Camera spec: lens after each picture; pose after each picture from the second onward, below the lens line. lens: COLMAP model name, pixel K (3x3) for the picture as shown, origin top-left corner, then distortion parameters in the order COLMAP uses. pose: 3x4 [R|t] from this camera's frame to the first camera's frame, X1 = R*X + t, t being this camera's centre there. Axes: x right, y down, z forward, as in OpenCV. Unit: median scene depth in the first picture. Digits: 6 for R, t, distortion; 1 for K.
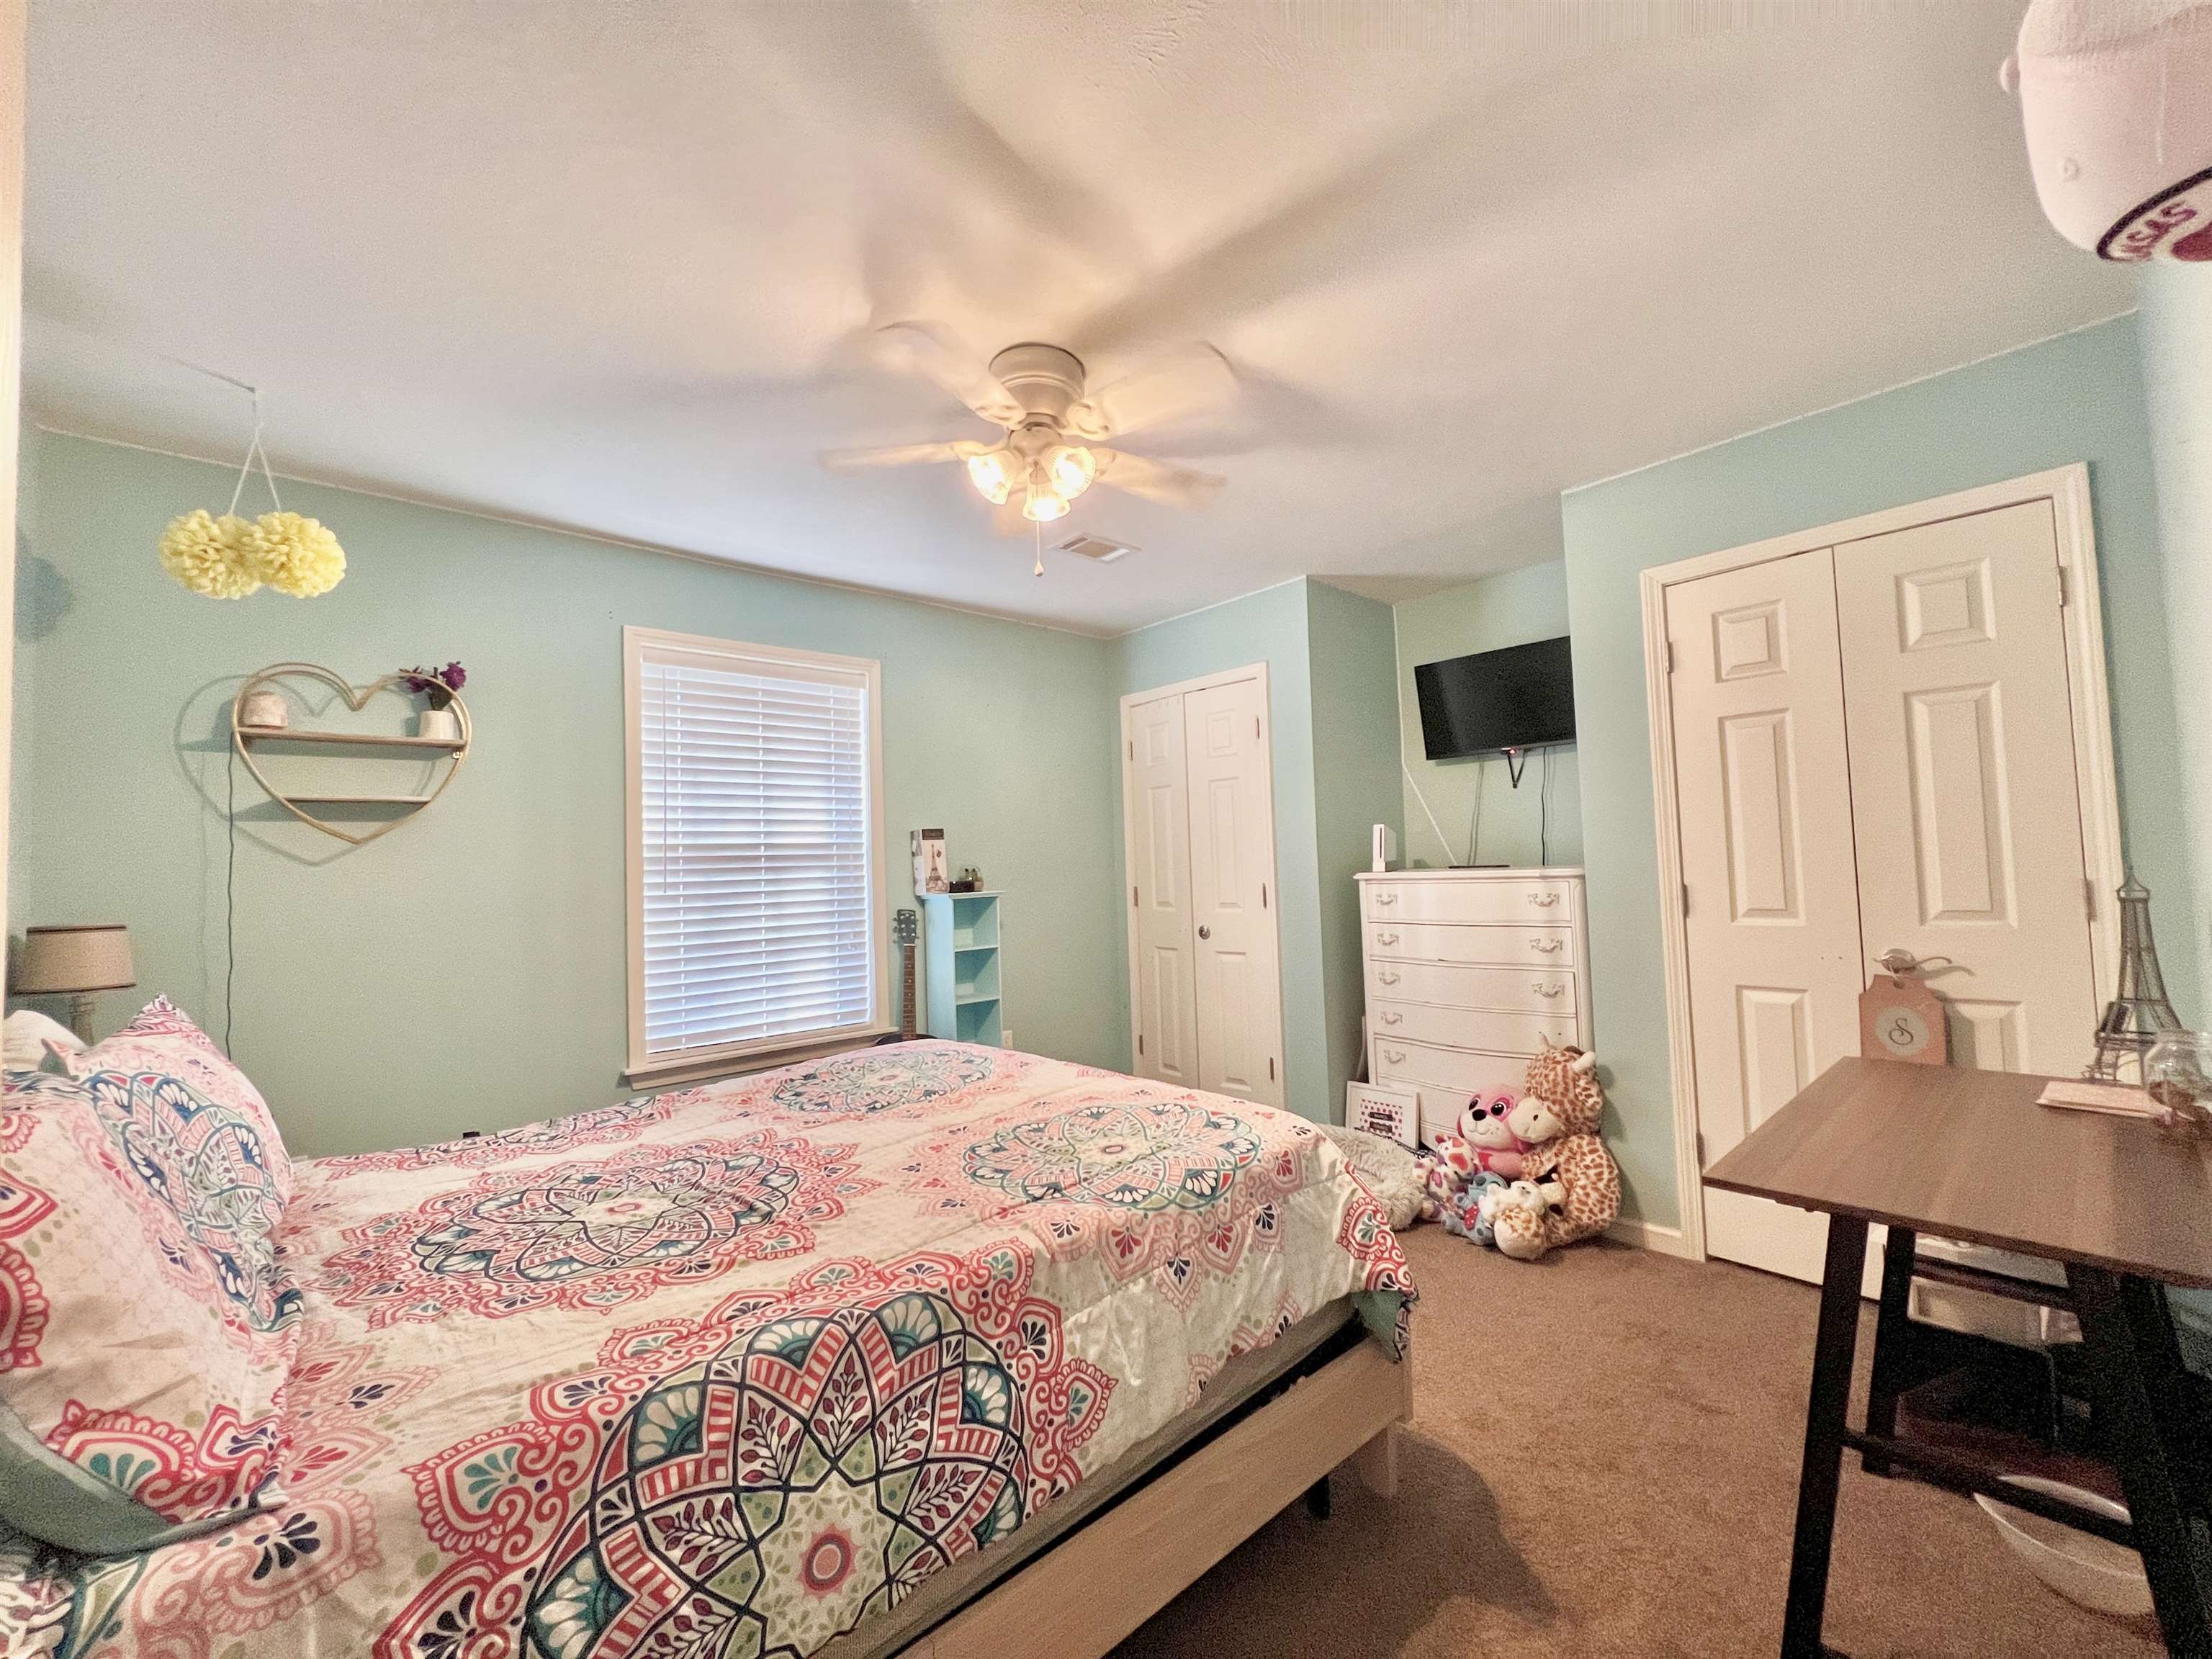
lens RADIAL K [[886.2, 0, 1105.0], [0, 886.2, 832.9], [0, 0, 1]] dist [-0.000278, -0.000054]
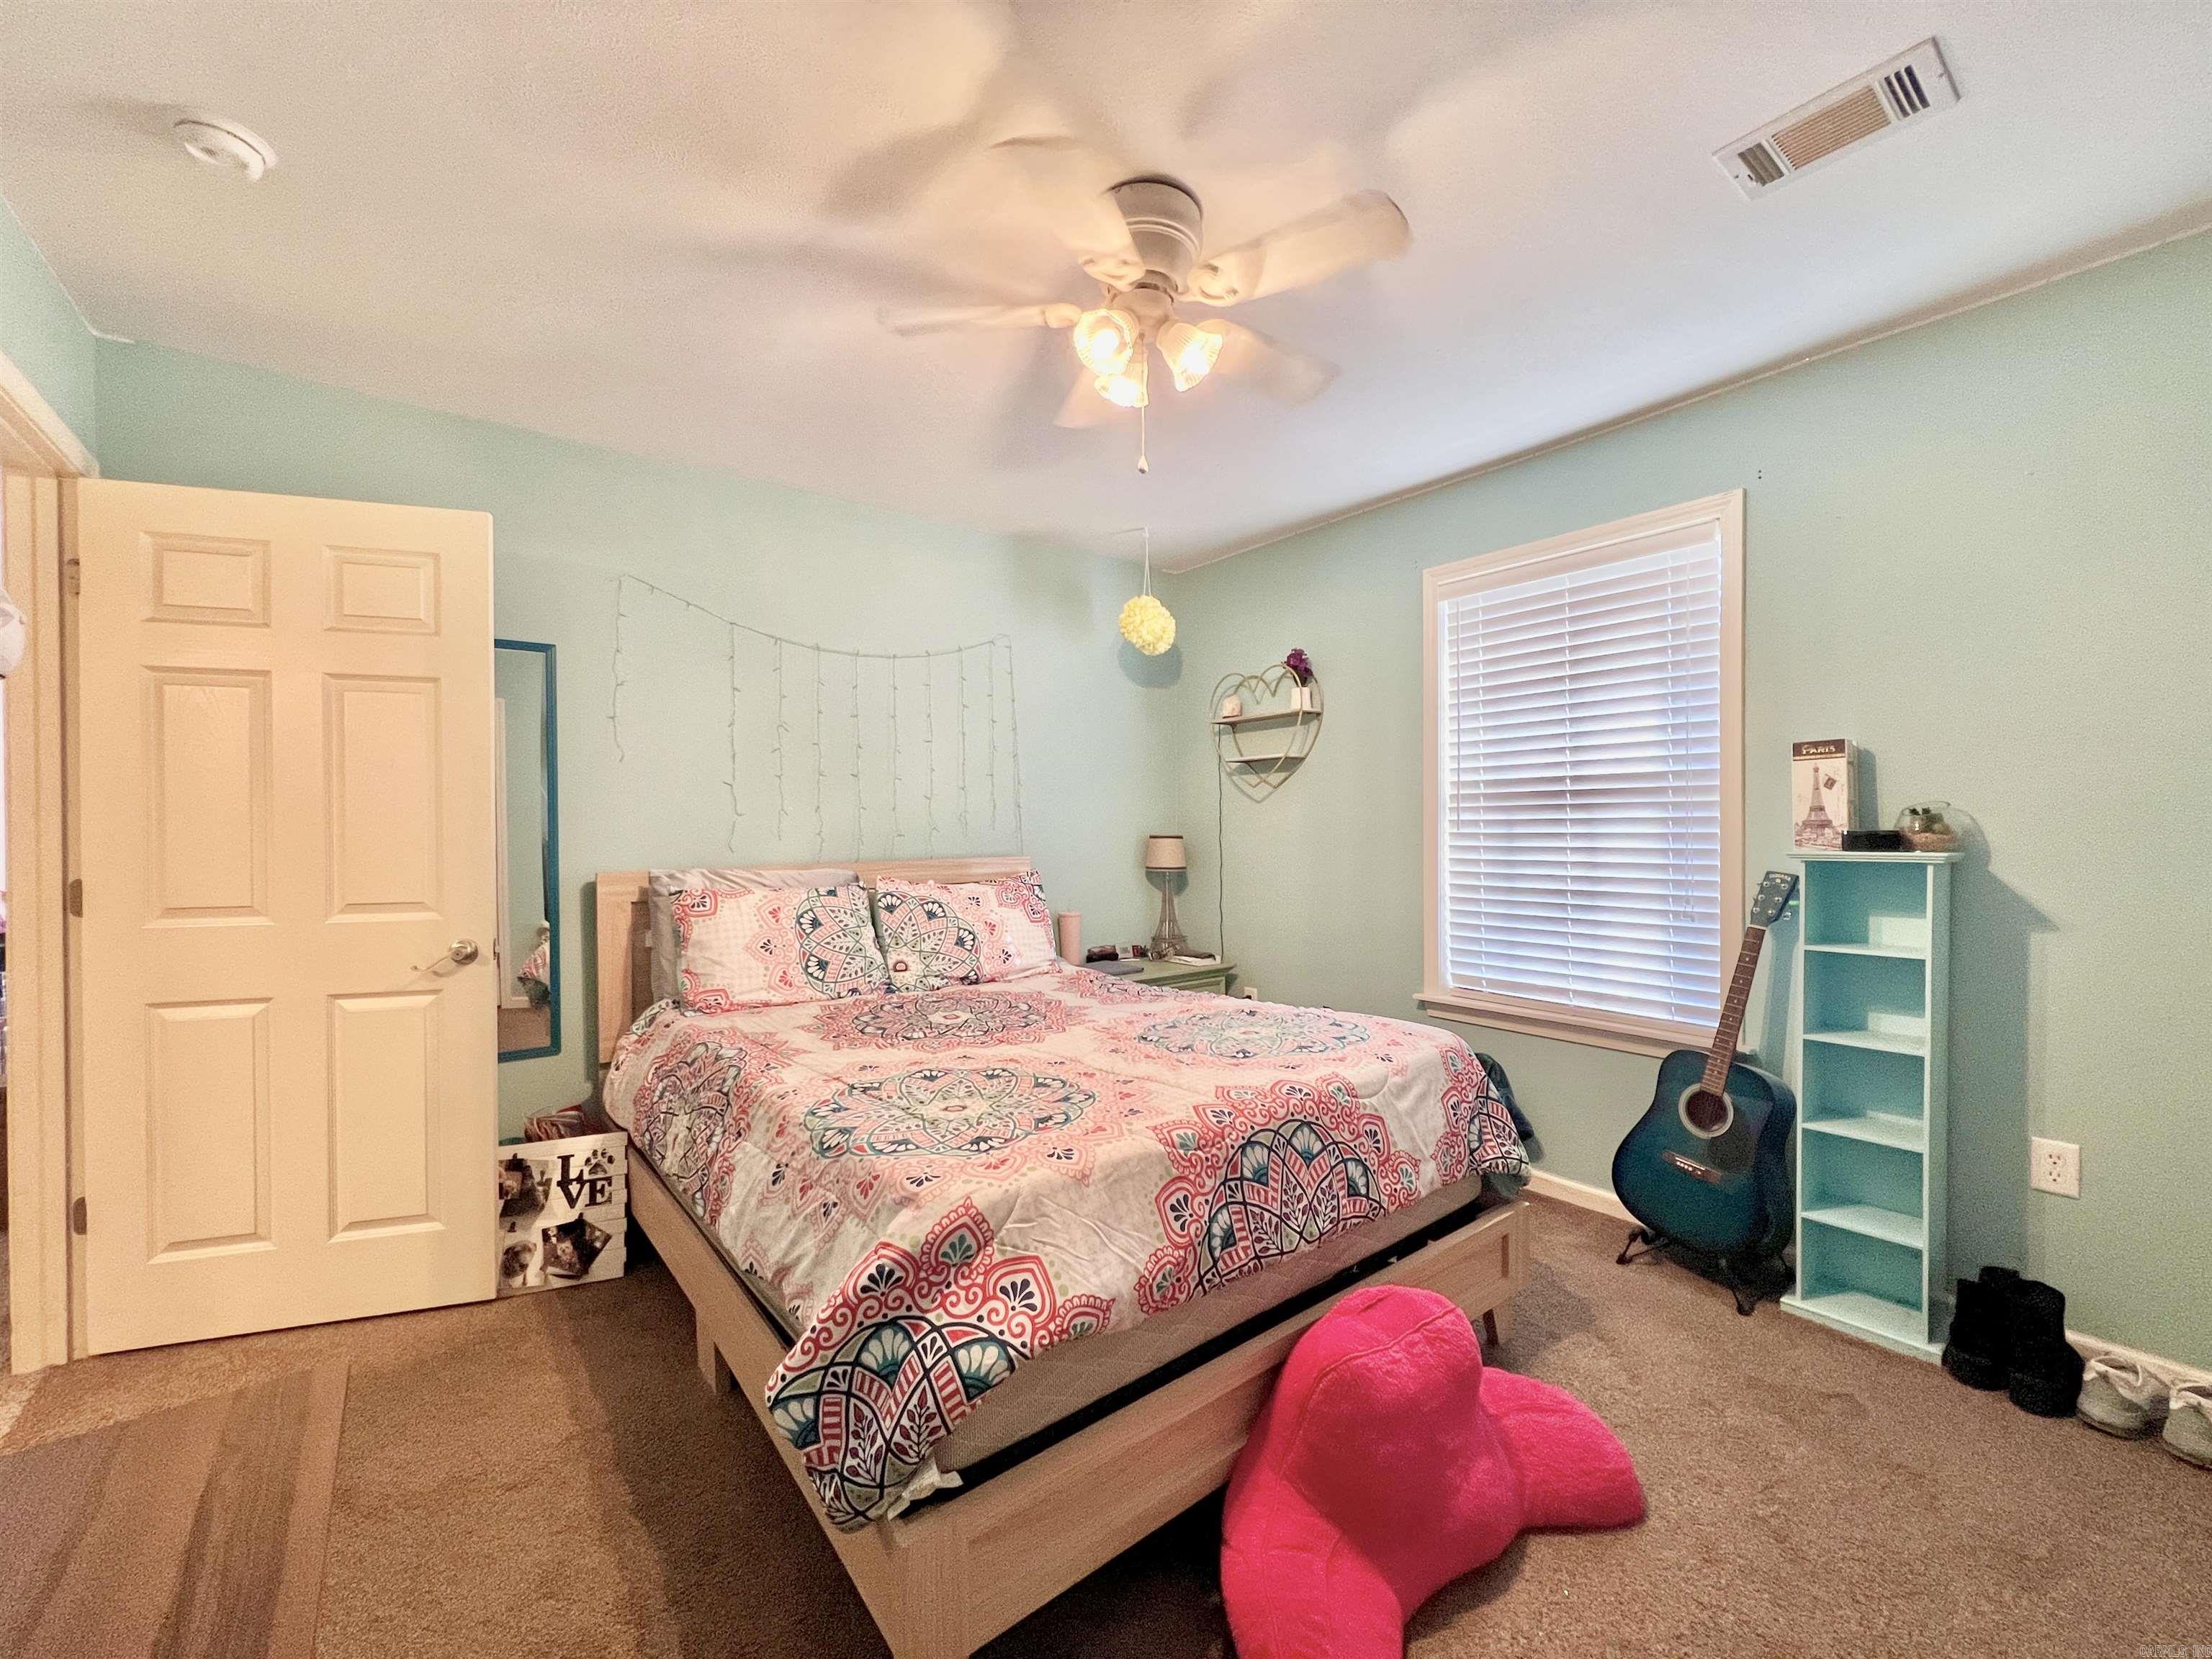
lens RADIAL K [[886.2, 0, 1105.0], [0, 886.2, 832.9], [0, 0, 1]] dist [-0.000278, -0.000054]
pose [[-0.071614, 0.045340, -0.996401, 0.531852], [0.051540, 0.997800, 0.041699, 0.009121], [0.996100, -0.048369, -0.073793, 0.687674]]
